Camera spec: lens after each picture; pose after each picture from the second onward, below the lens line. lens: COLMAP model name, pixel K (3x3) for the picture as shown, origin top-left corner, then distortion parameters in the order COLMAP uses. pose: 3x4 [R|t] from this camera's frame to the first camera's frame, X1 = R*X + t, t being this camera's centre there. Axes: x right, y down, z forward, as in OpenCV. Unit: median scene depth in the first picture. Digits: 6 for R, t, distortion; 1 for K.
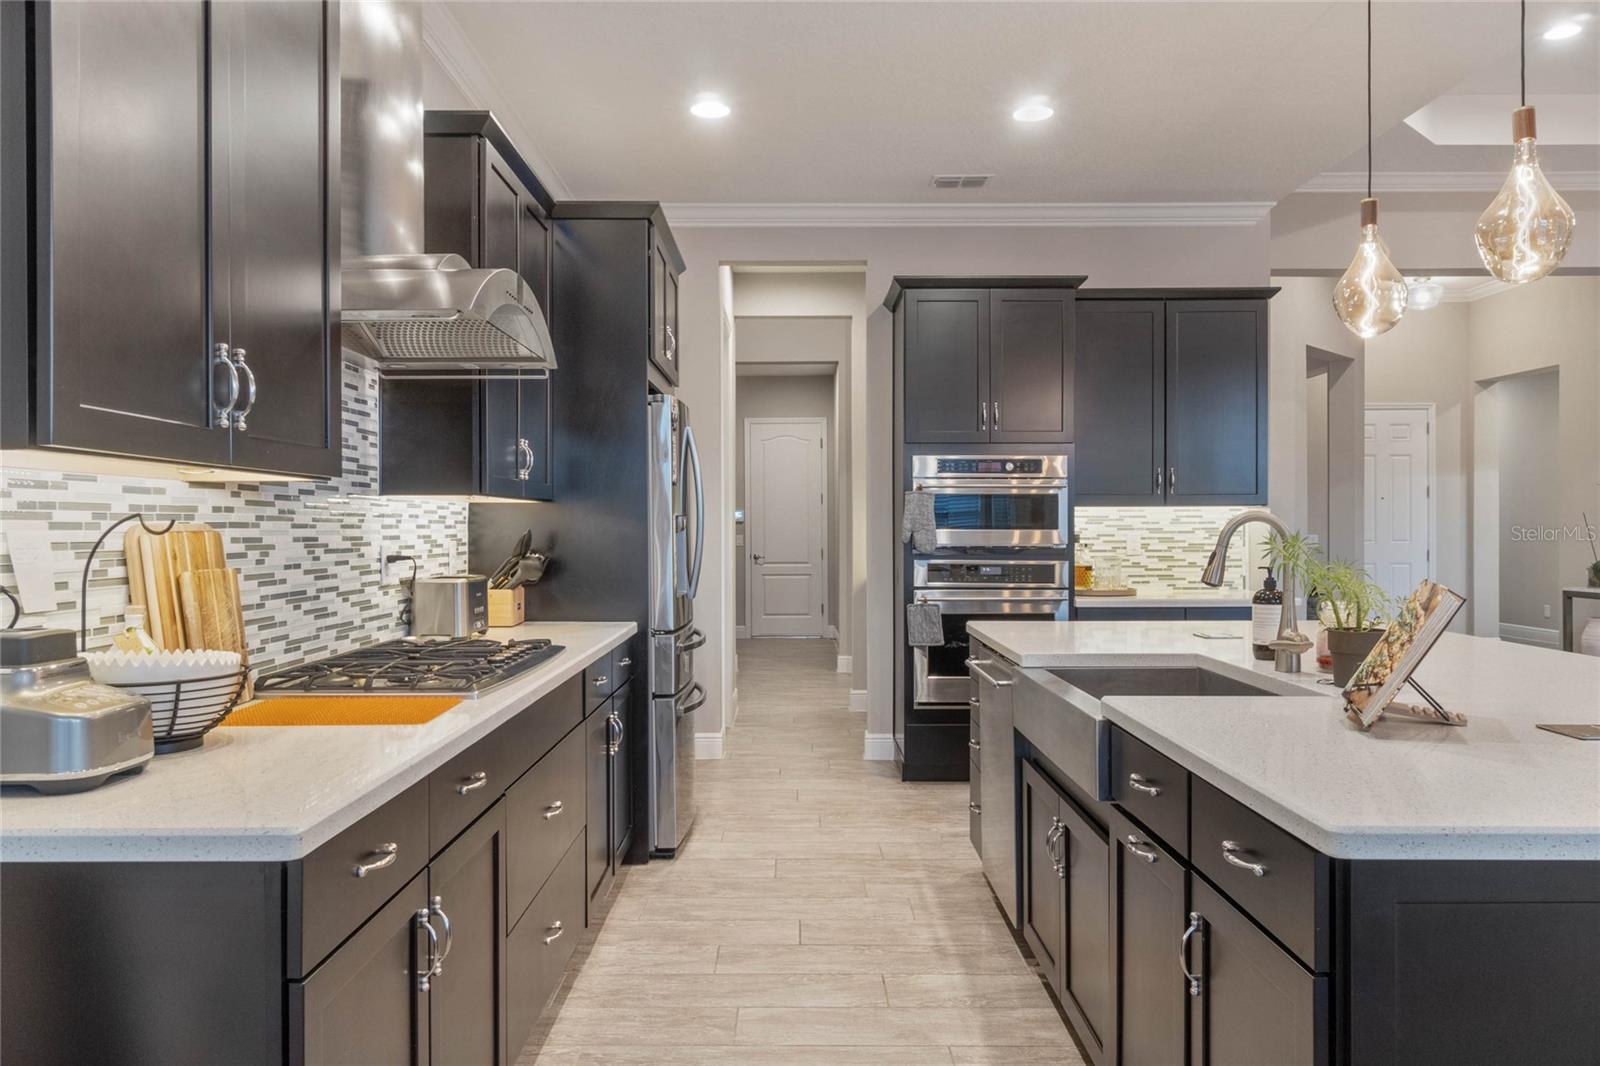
lens RADIAL K [[1140.9, 0, 802.5], [0, 1140.9, 536.1], [0, 0, 1]] dist [0.006873, -0.001374]
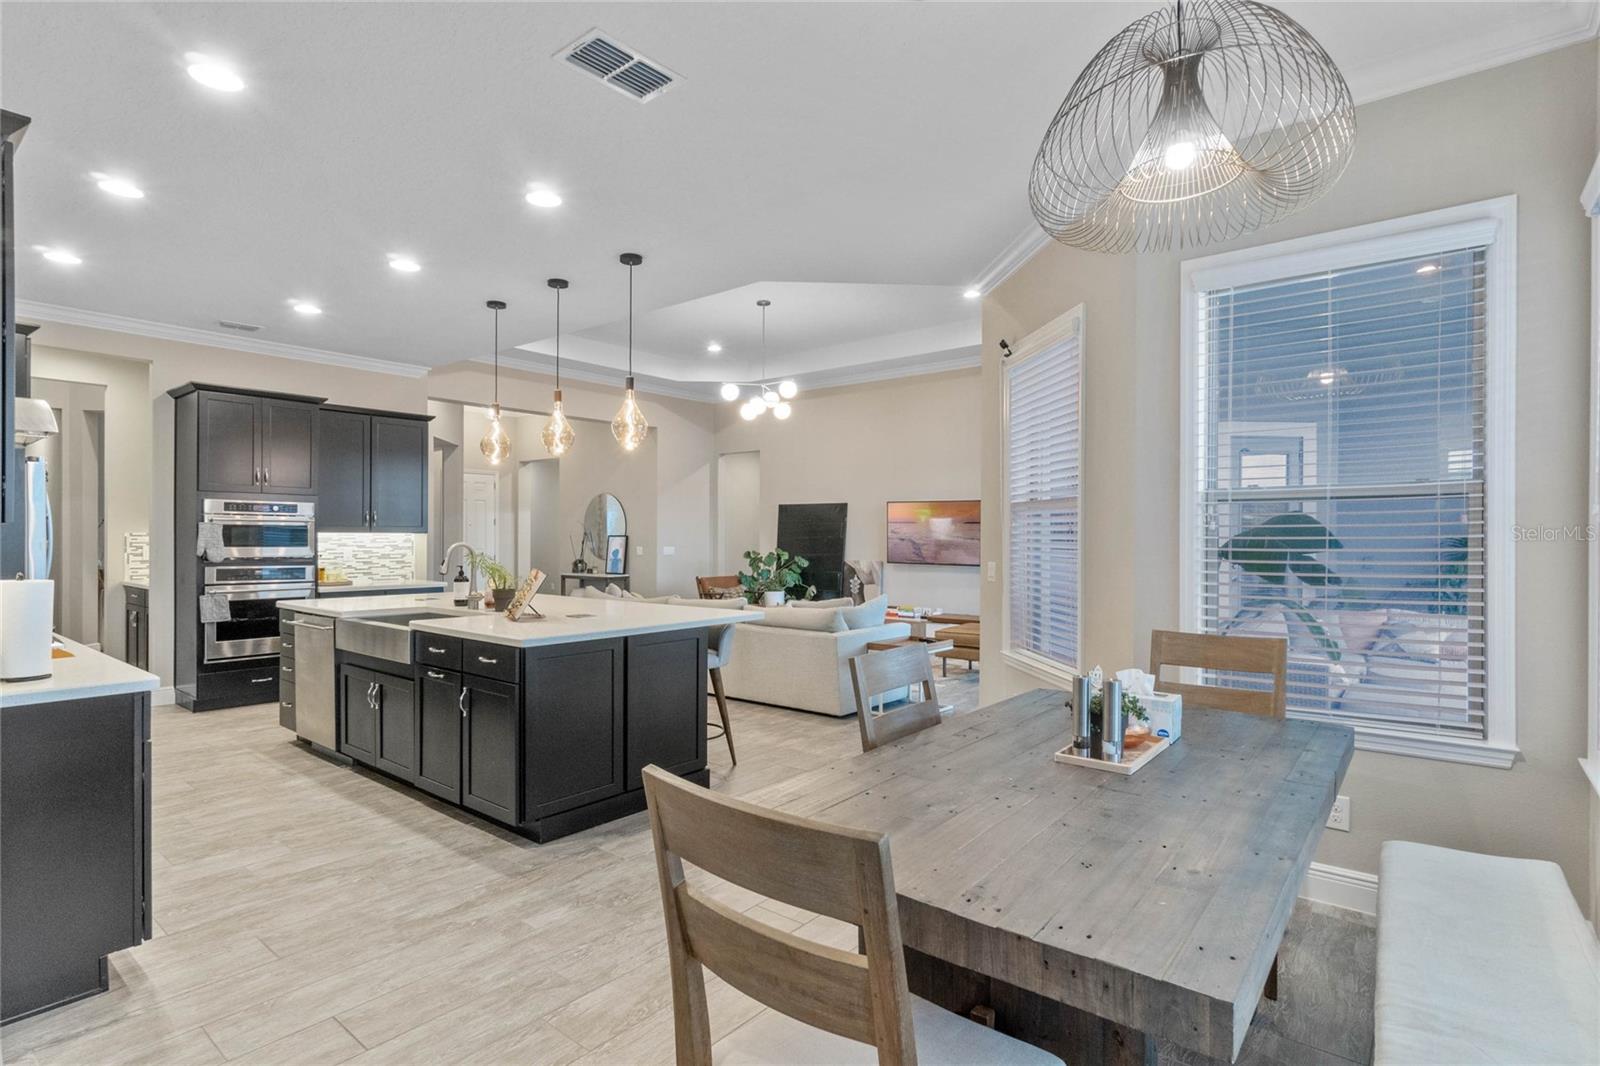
lens RADIAL K [[801.5, 0, 790.3], [0, 801.5, 534.4], [0, 0, 1]] dist [-0.013175, -0.000600]
pose [[0.642915, 0.006723, 0.765908, -0.253983], [0.002414, 0.999939, -0.010804, -0.011042], [-0.765934, 0.008795, 0.642859, -0.345795]]
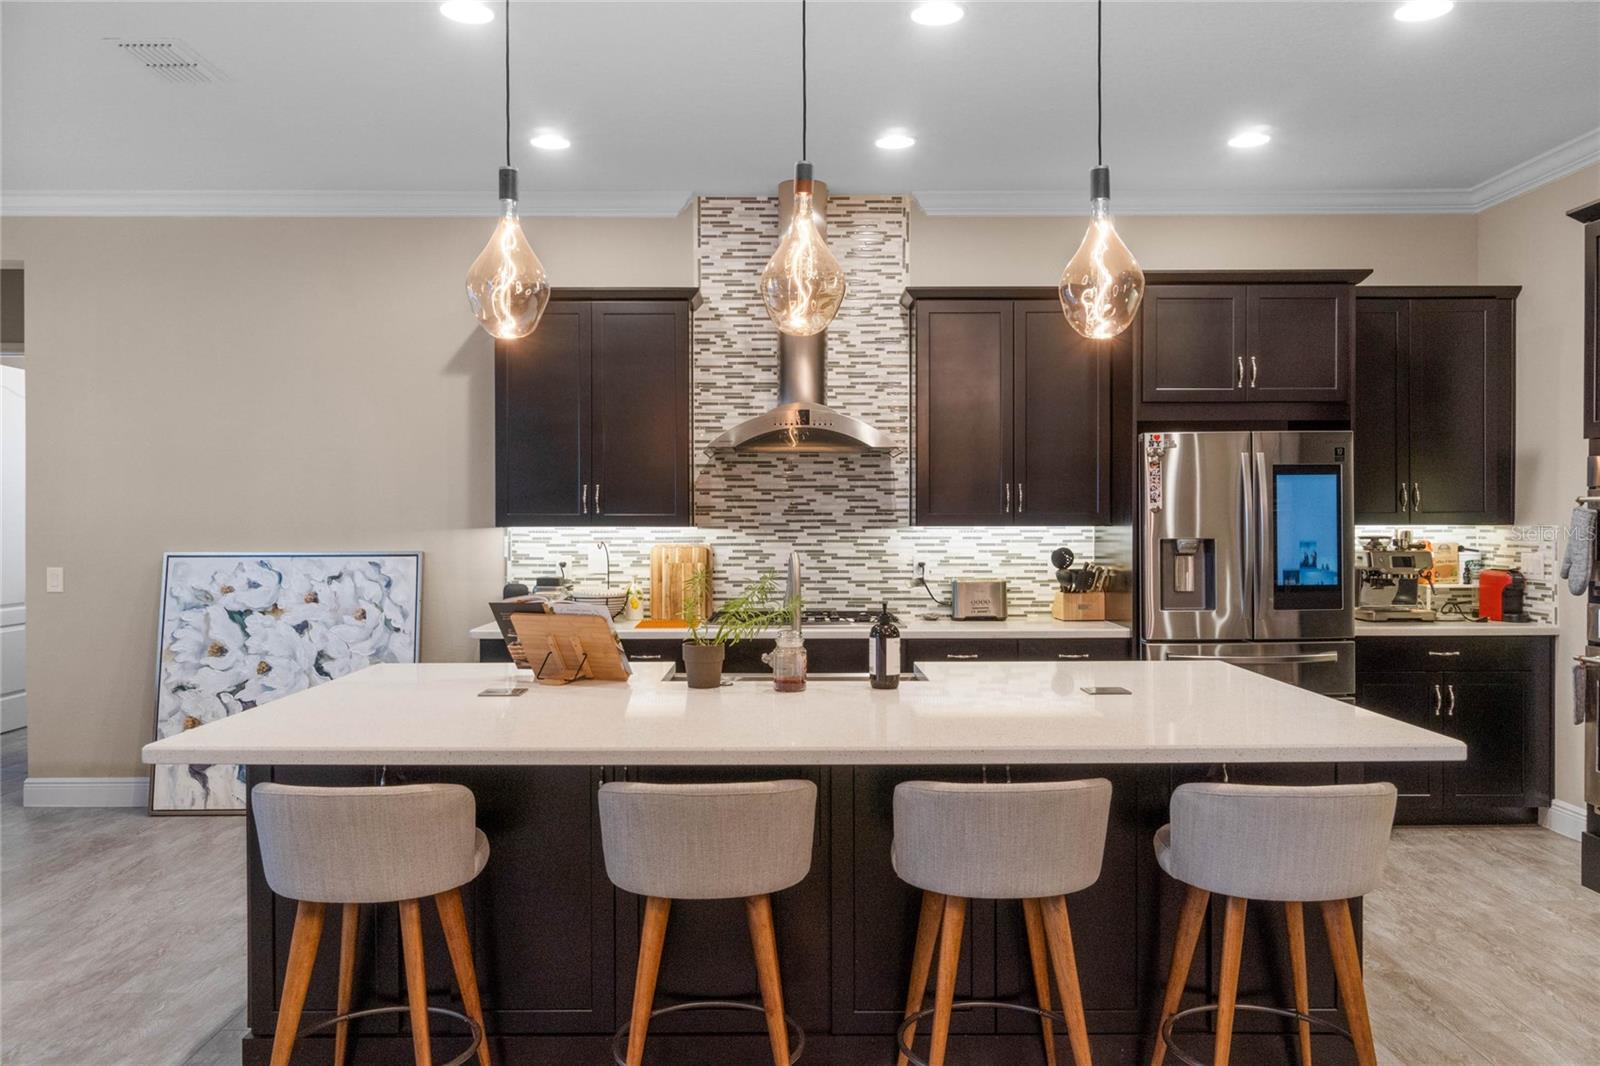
lens RADIAL K [[1220.4, 0, 791.3], [0, 1220.4, 531.4], [0, 0, 1]] dist [0.005477, -0.010804]
pose [[-0.011146, 0.013935, -0.999841, 0.999823], [-0.005265, 0.999888, 0.013994, -0.036765], [0.999924, 0.005420, -0.011071, 0.595611]]
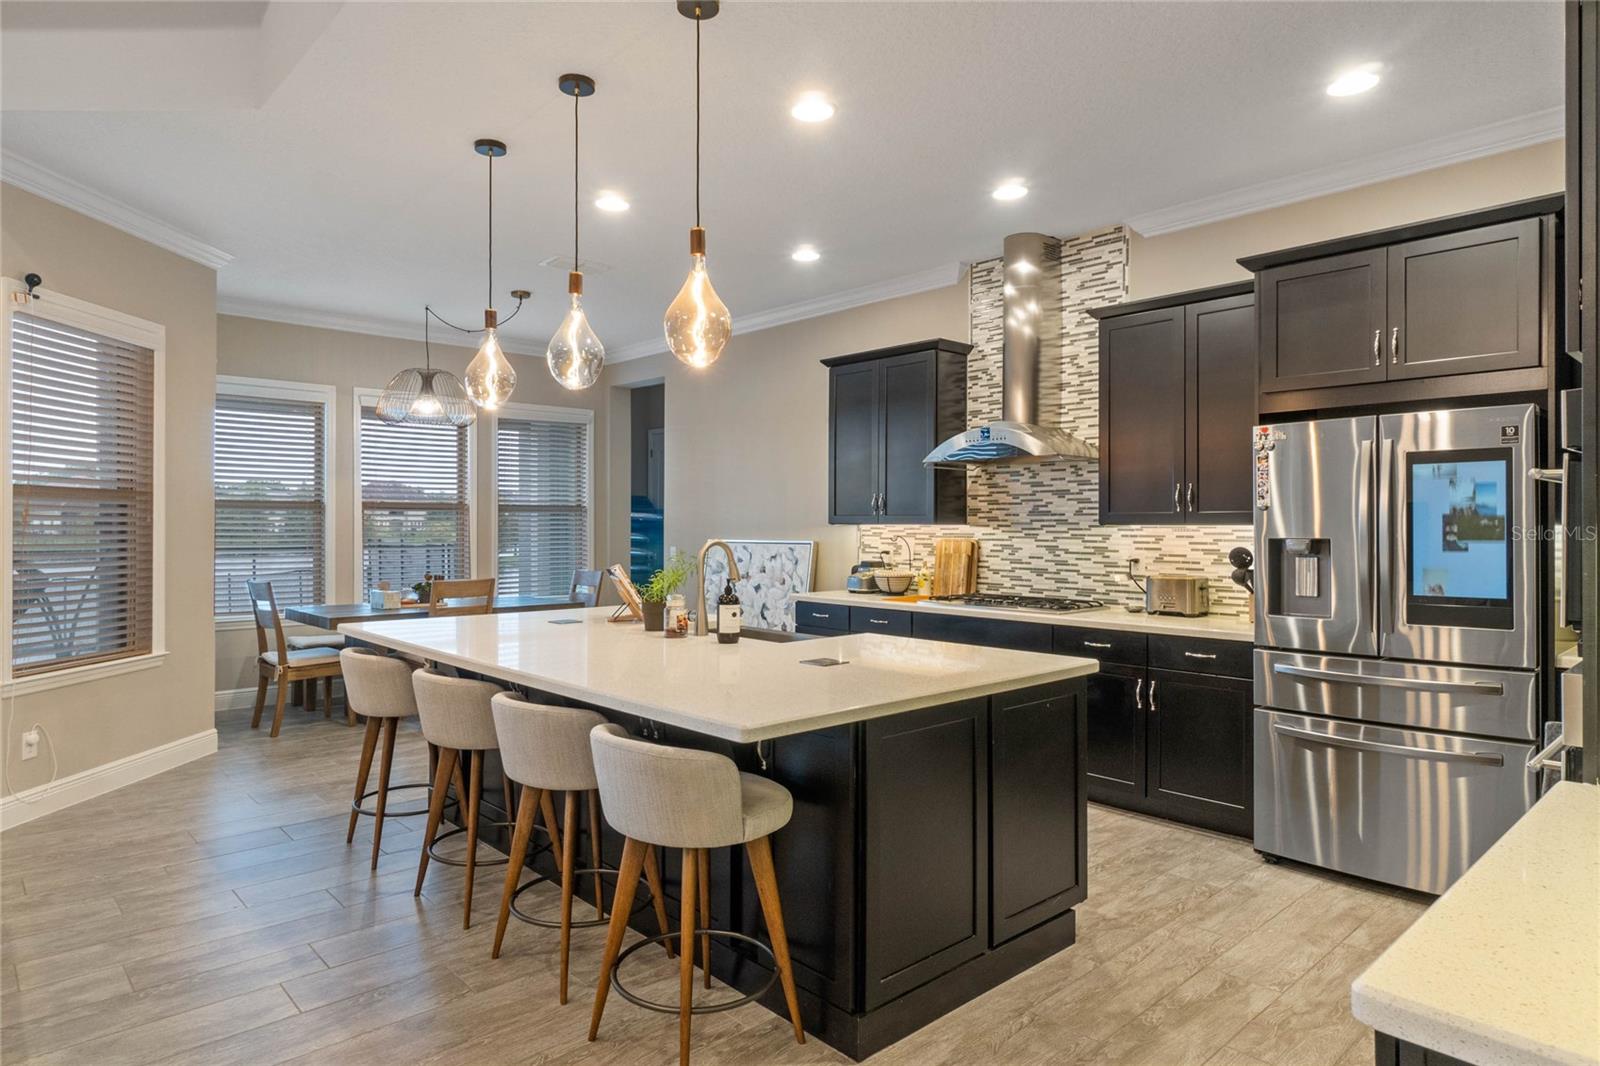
lens RADIAL K [[926.8, 0, 794.7], [0, 926.8, 522.3], [0, 0, 1]] dist [0.024495, 0.003710]
pose [[-0.740648, -0.000784, -0.671892, 0.721989], [-0.004707, 0.999981, 0.004022, -0.030931], [0.671876, 0.006142, -0.740638, 1.227927]]
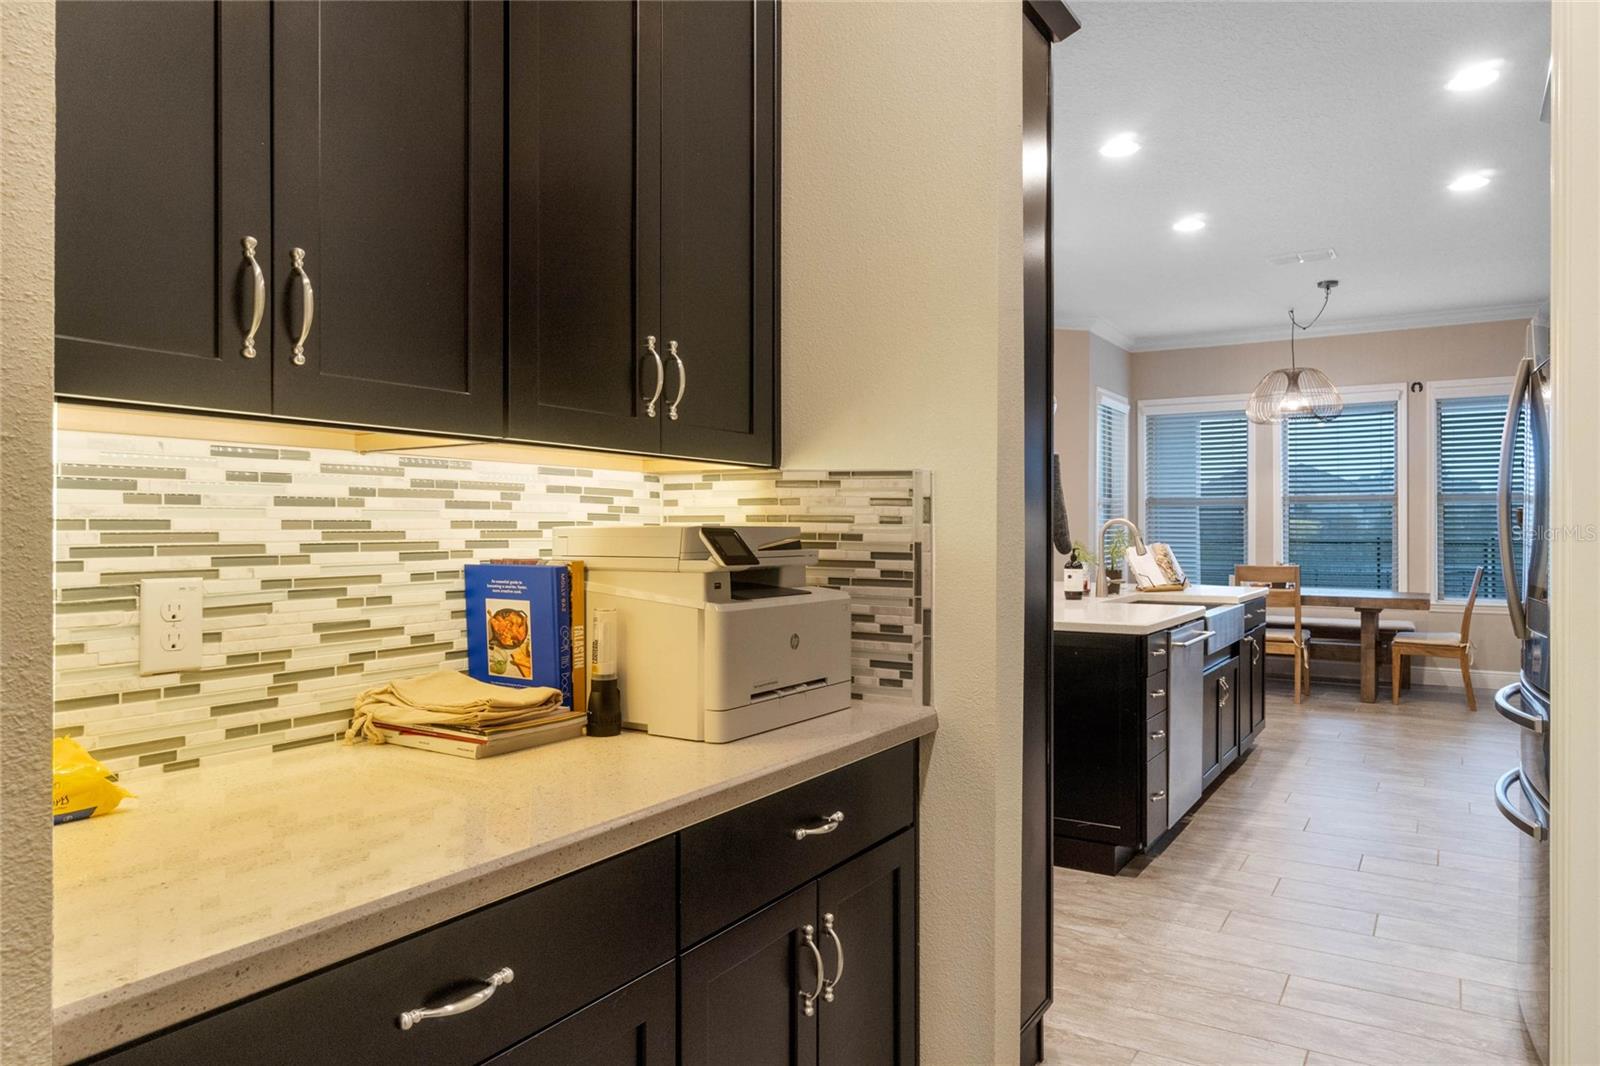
lens RADIAL K [[1051.0, 0, 809.2], [0, 1051.0, 533.4], [0, 0, 1]] dist [0.003850, 0.007353]
pose [[-0.847562, 0.001285, 0.530695, -0.073470], [0.006279, 0.999951, 0.007607, -0.007119], [-0.530660, 0.009779, -0.847529, 1.672980]]
